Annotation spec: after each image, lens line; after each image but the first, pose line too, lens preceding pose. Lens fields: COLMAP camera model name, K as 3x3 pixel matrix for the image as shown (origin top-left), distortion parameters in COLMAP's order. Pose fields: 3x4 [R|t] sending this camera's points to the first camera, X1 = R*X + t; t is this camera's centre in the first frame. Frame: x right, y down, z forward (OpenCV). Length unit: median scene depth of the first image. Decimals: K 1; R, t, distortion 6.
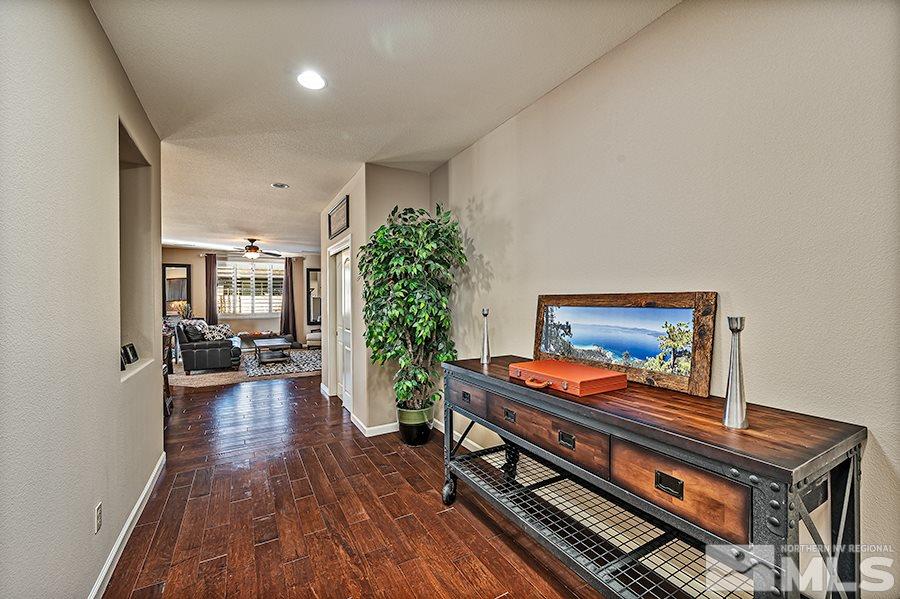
lens RADIAL K [[368.1, 0, 445.3], [0, 368.1, 302.0], [0, 0, 1]] dist [-0.007502, 0.000756]
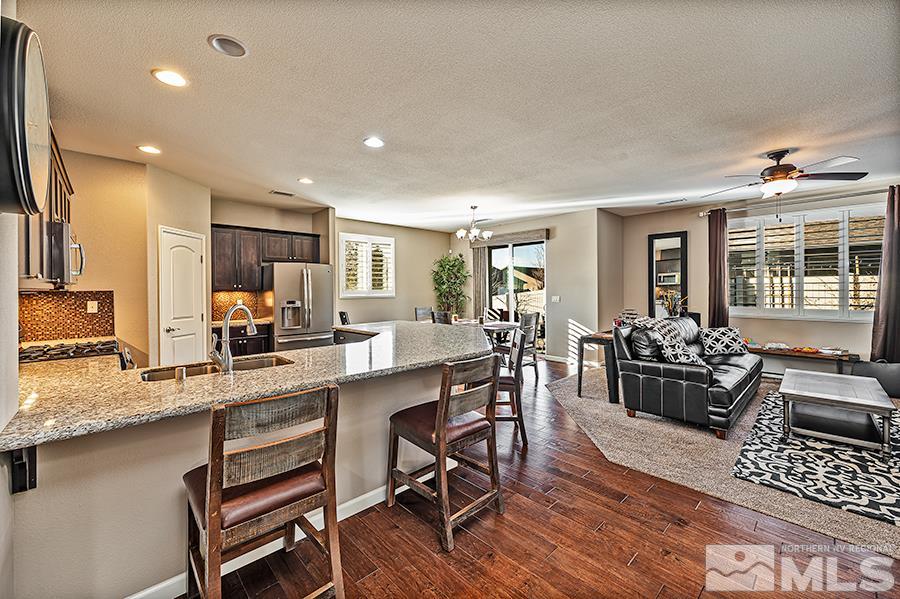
lens RADIAL K [[368.1, 0, 456.3], [0, 368.1, 293.6], [0, 0, 1]] dist [-0.007502, 0.000756]
pose [[0.259725, 0.016719, -0.965538, -0.158561], [-0.000366, 0.999852, 0.017215, -0.001296], [0.965683, -0.004118, 0.259692, 0.419426]]
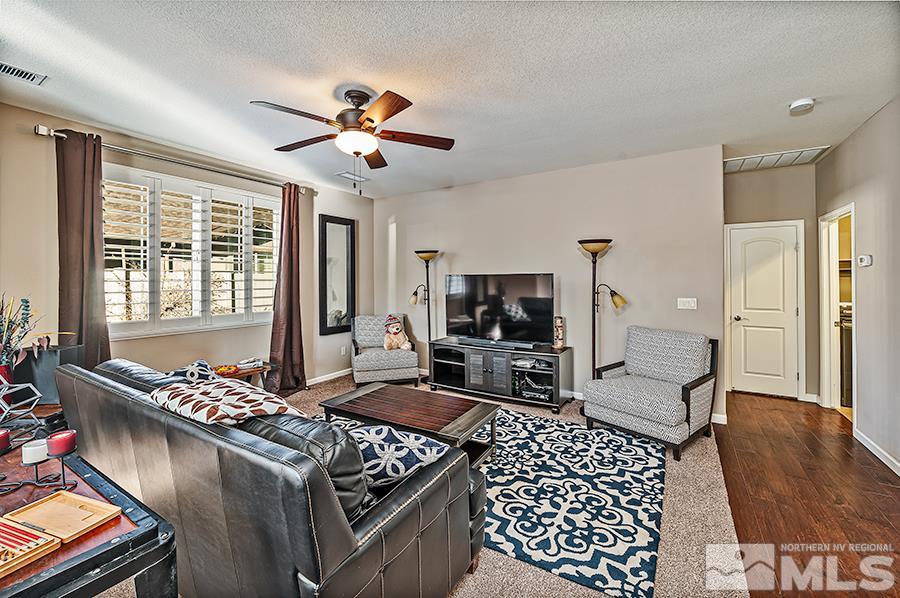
lens RADIAL K [[368.1, 0, 450.2], [0, 368.1, 272.2], [0, 0, 1]] dist [-0.007502, 0.000756]
pose [[0.865387, 0.013490, 0.500922, -0.524953], [-0.000129, 0.999644, -0.026697, -0.006775], [-0.501104, 0.023038, 0.865080, 0.583607]]
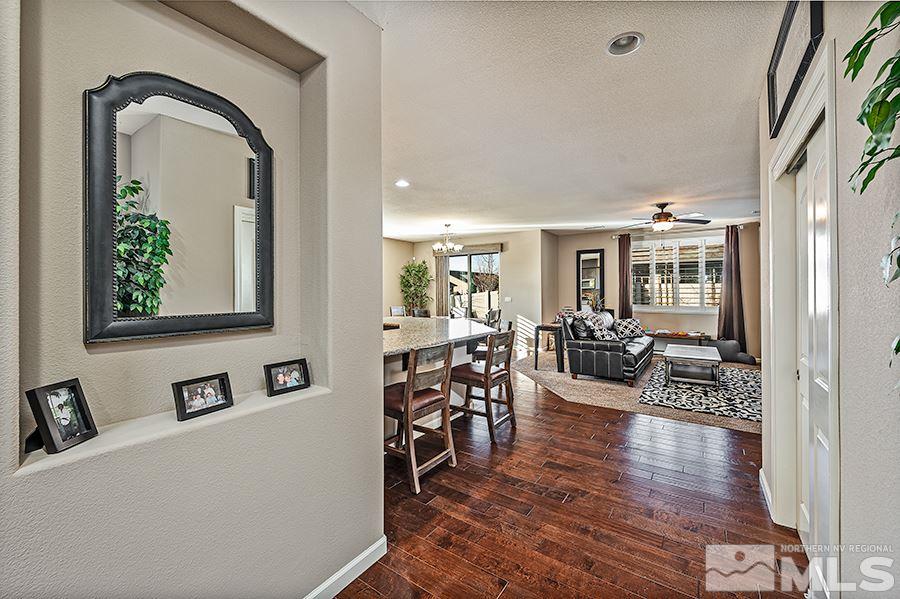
lens RADIAL K [[368.1, 0, 445.4], [0, 368.1, 291.3], [0, 0, 1]] dist [-0.007502, 0.000756]
pose [[0.428394, 0.006109, -0.903572, -0.051530], [-0.006009, 0.999974, 0.003913, -0.000798], [0.903572, 0.003753, 0.428419, 0.267272]]
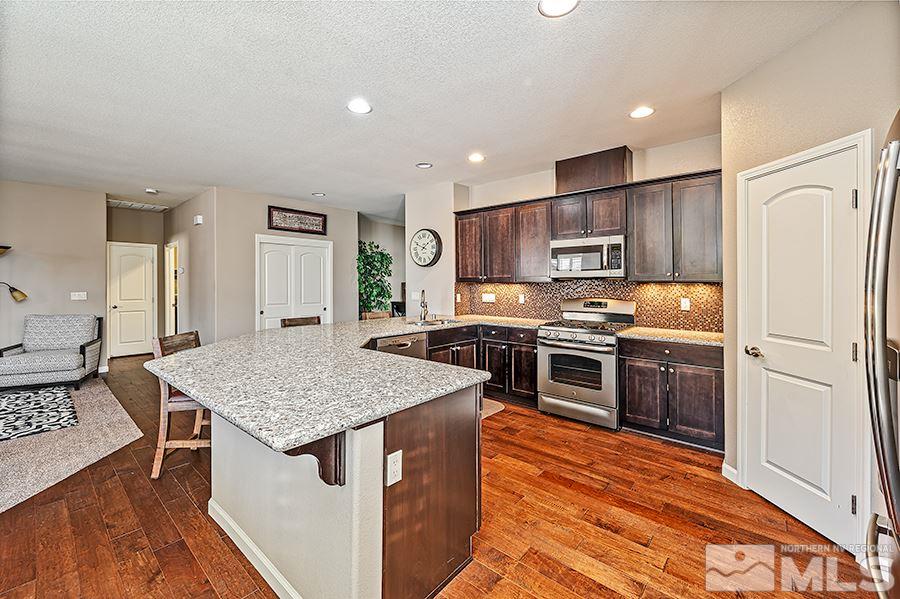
lens RADIAL K [[368.1, 0, 443.4], [0, 368.1, 285.8], [0, 0, 1]] dist [-0.007502, 0.000756]
pose [[-0.347514, -0.004203, 0.937665, -0.829856], [0.009679, 0.999921, 0.008069, 0.000950], [-0.937625, 0.011880, -0.347446, 0.466516]]
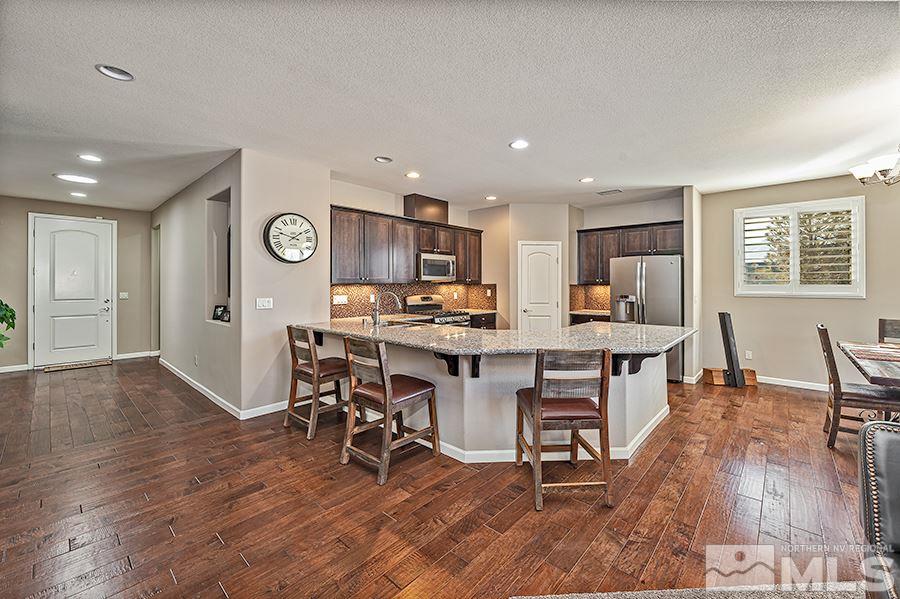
lens RADIAL K [[368.1, 0, 450.6], [0, 368.1, 285.4], [0, 0, 1]] dist [-0.007502, 0.000756]
pose [[-0.949488, 0.005412, -0.313756, -0.336363], [0.002498, 0.999950, 0.009689, -0.001299], [0.313793, 0.008416, -0.949454, 0.761491]]
